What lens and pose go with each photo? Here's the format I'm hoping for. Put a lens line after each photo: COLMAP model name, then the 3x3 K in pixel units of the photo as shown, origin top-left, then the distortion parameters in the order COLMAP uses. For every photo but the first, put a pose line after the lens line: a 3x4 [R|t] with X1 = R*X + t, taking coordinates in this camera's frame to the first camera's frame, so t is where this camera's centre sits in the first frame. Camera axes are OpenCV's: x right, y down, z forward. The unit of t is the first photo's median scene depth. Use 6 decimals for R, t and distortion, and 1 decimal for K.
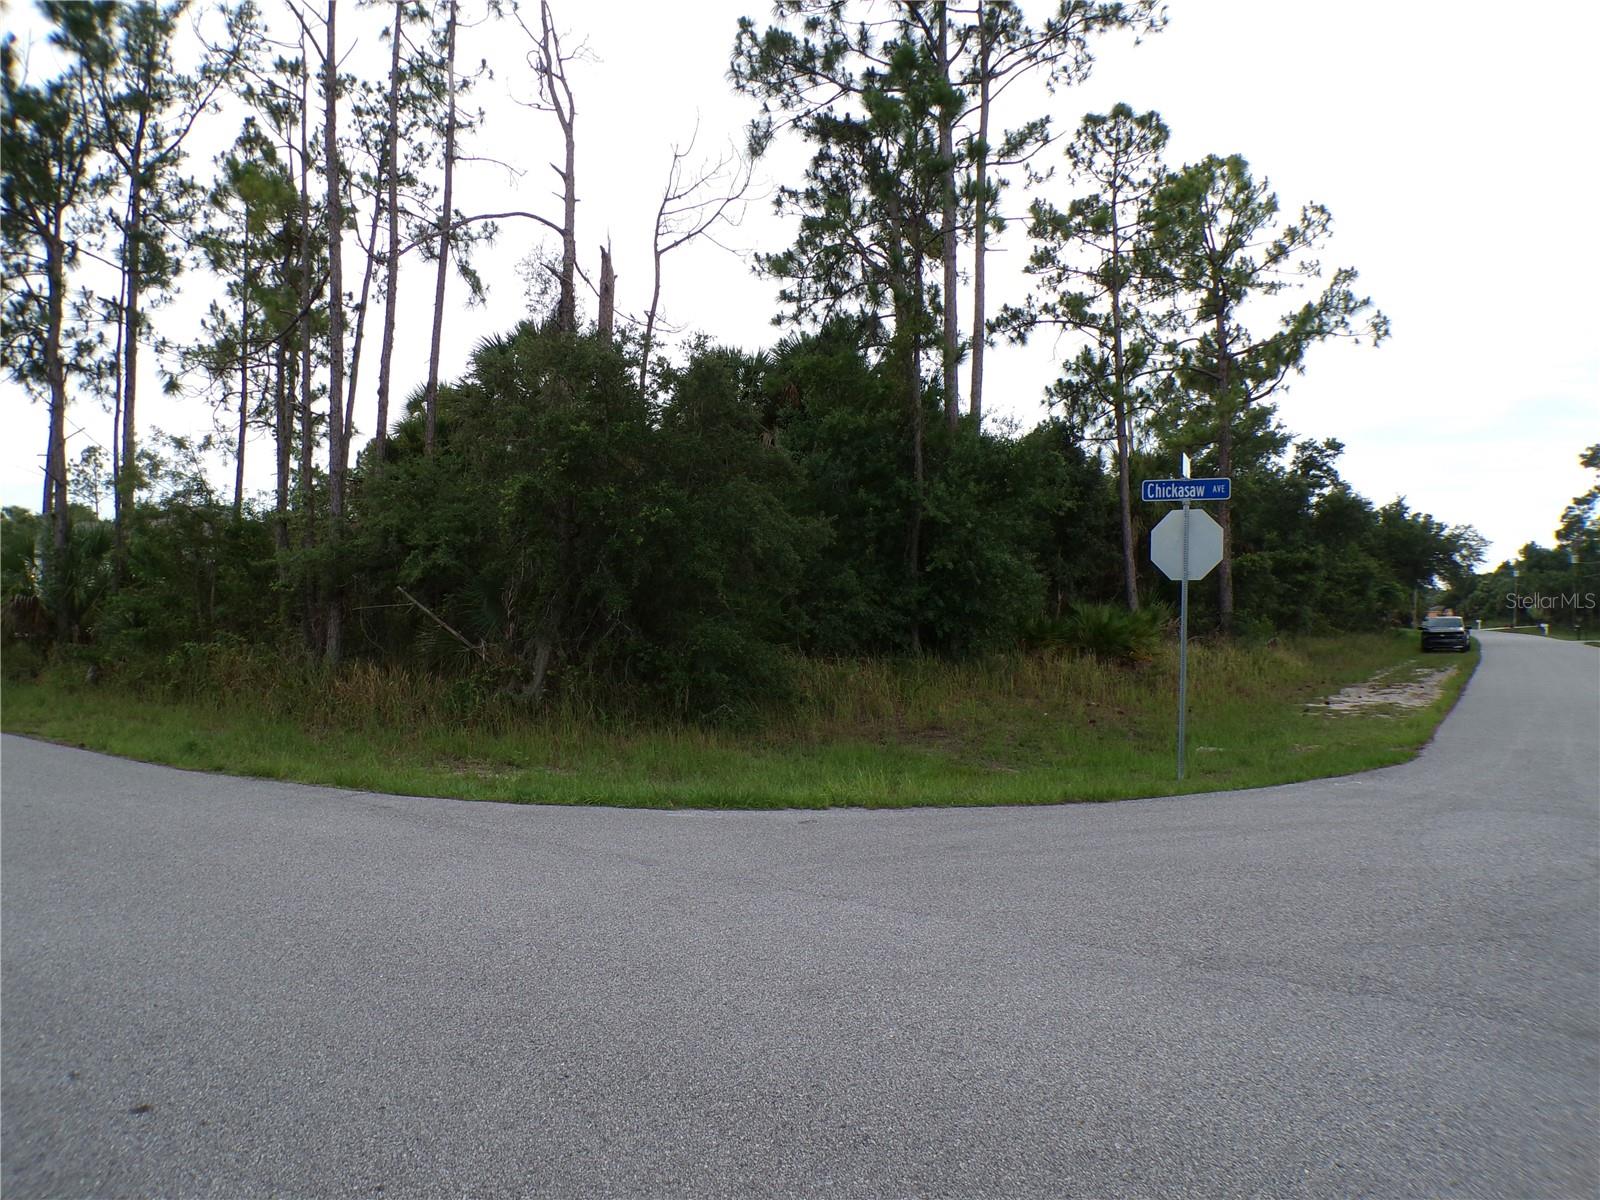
lens RADIAL K [[1101.7, 0, 776.2], [0, 1101.7, 608.7], [0, 0, 1]] dist [-0.054119, 0.035152]
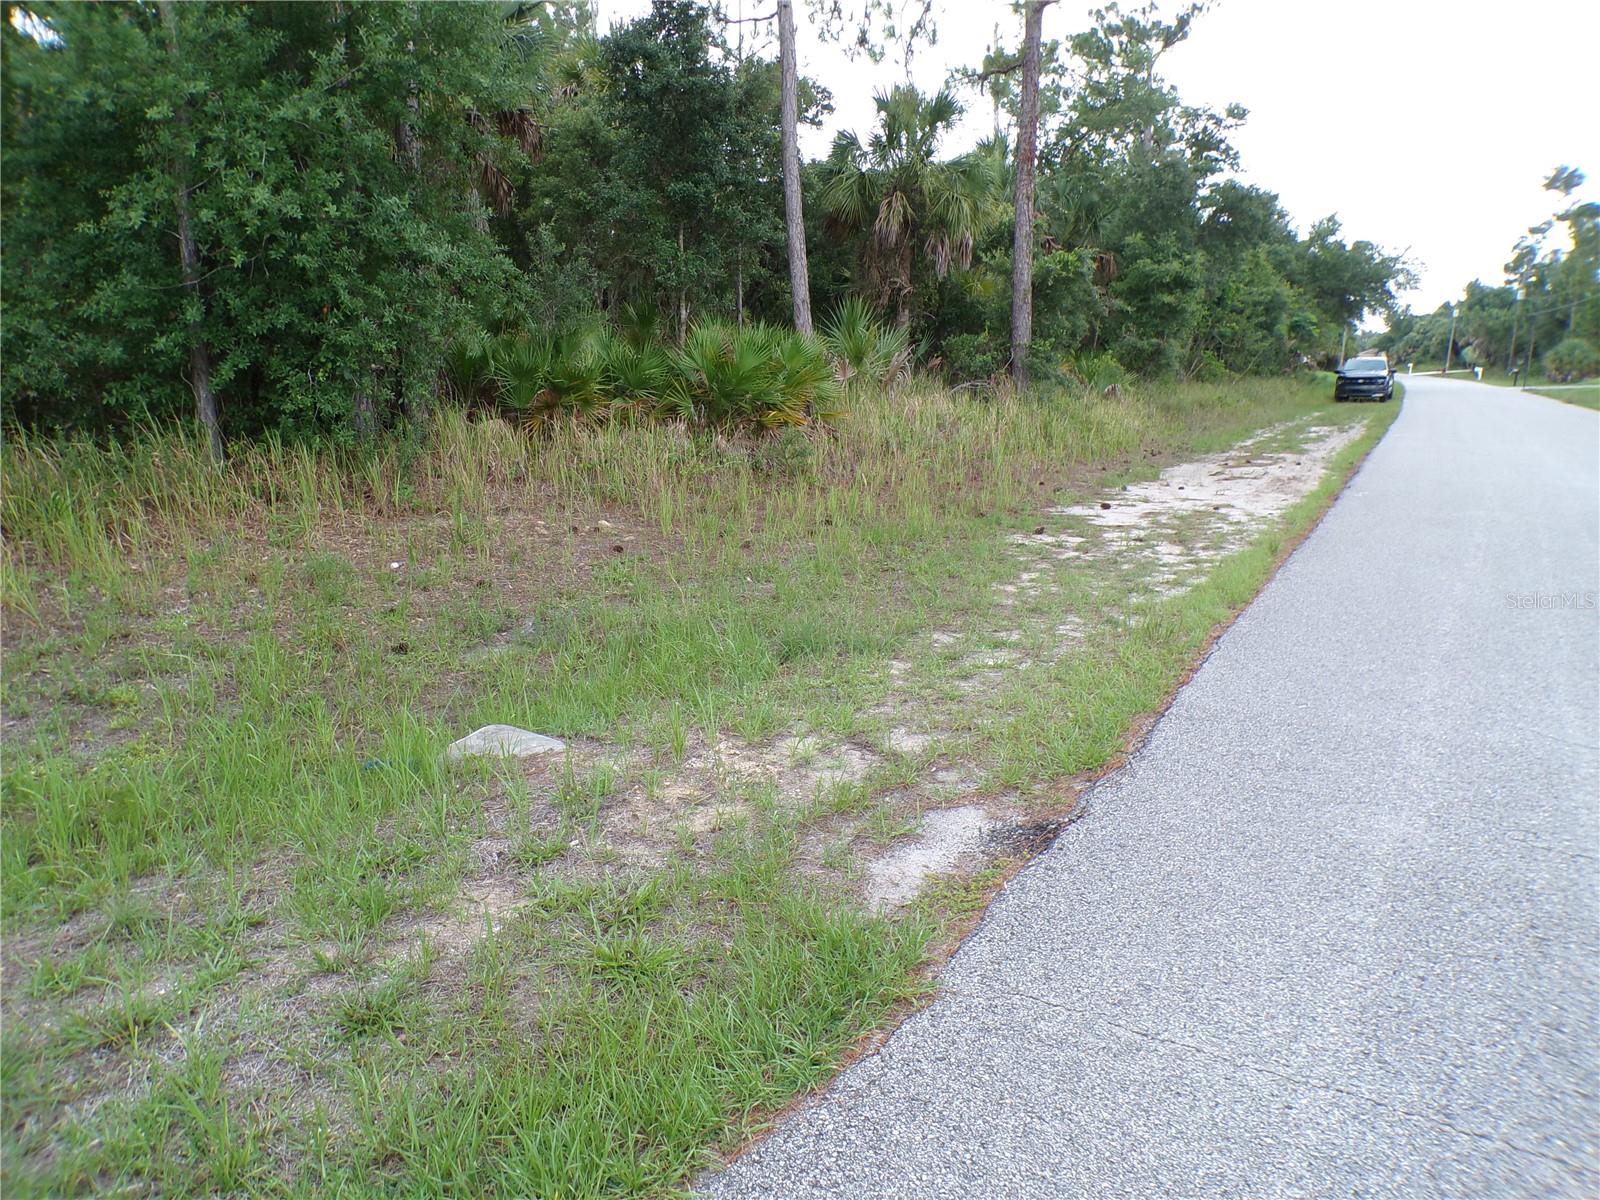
lens RADIAL K [[1101.7, 0, 776.2], [0, 1101.7, 608.7], [0, 0, 1]] dist [-0.054119, 0.035152]
pose [[0.998480, -0.013118, 0.053526, 0.164897], [0.000476, 0.973274, 0.229645, 0.004572], [-0.055107, -0.229271, 0.971802, 0.242602]]
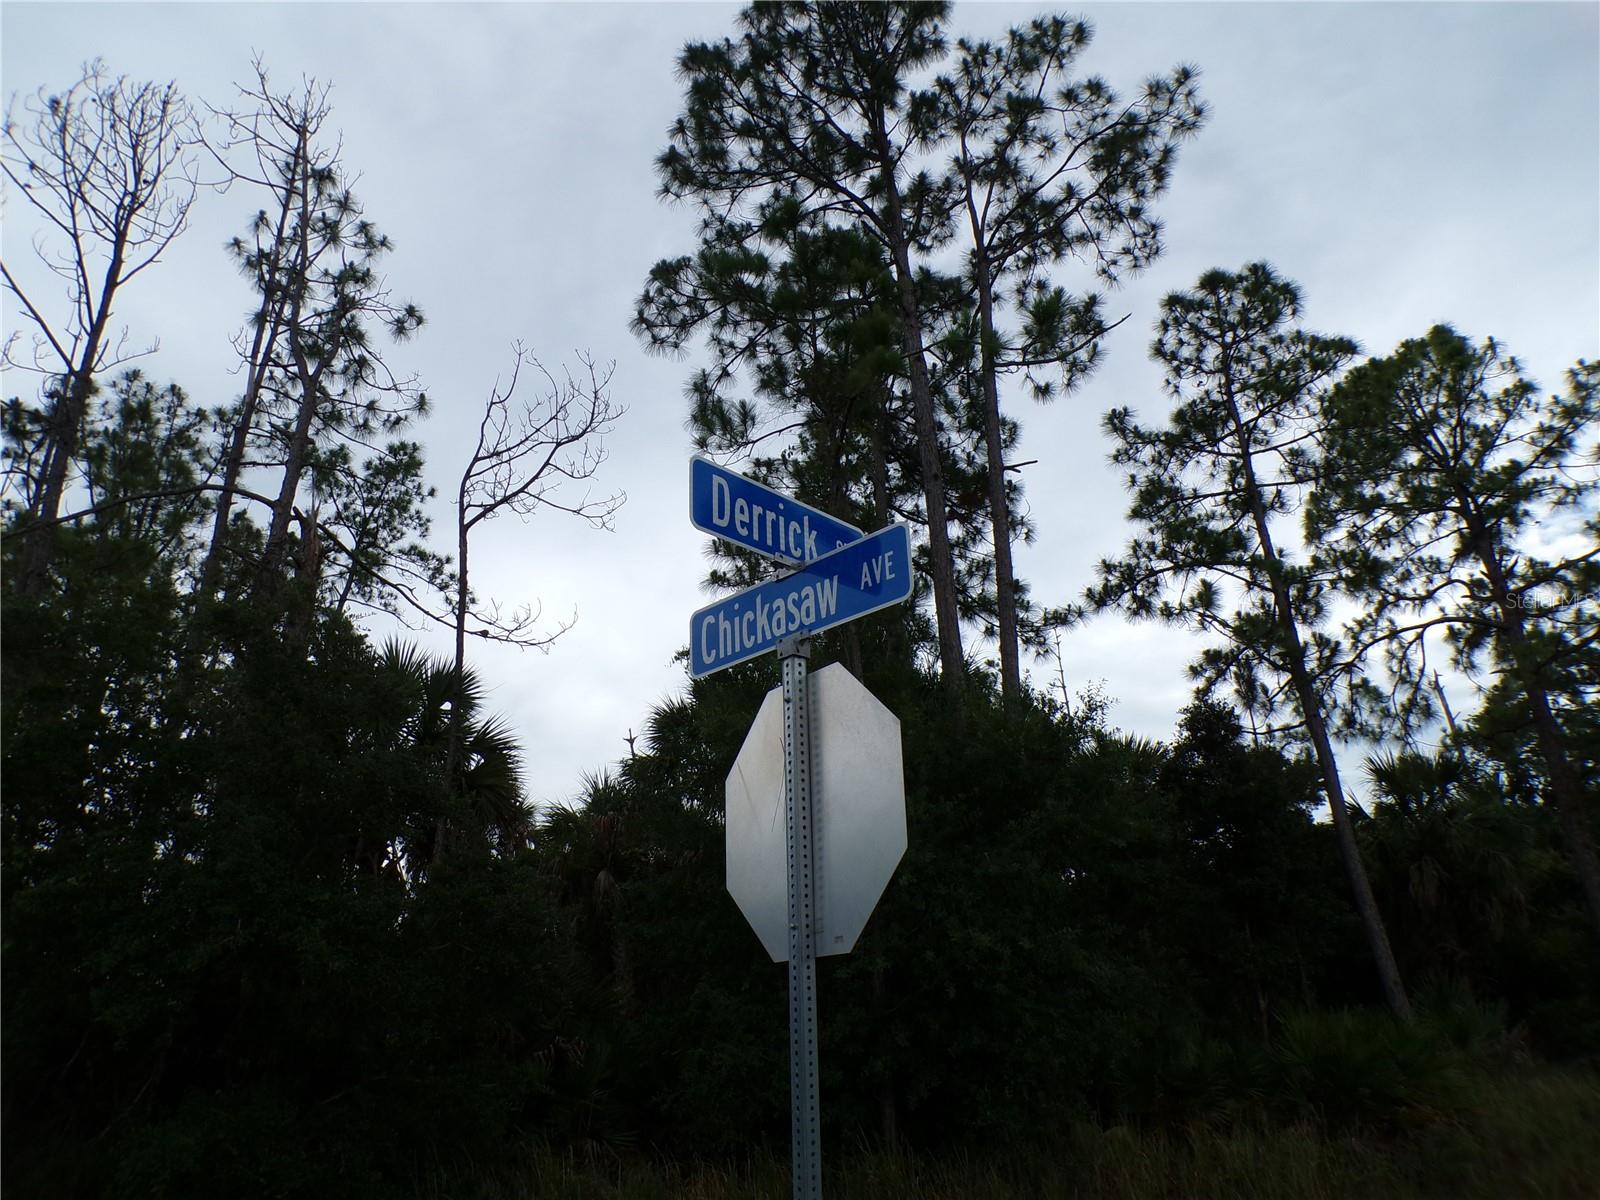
lens RADIAL K [[1101.7, 0, 776.2], [0, 1101.7, 608.7], [0, 0, 1]] dist [-0.054119, 0.035152]
pose [[0.949431, -0.158732, -0.270897, 0.122677], [0.048908, 0.927031, -0.371781, -0.002216], [0.310144, 0.339731, 0.887915, 0.209625]]
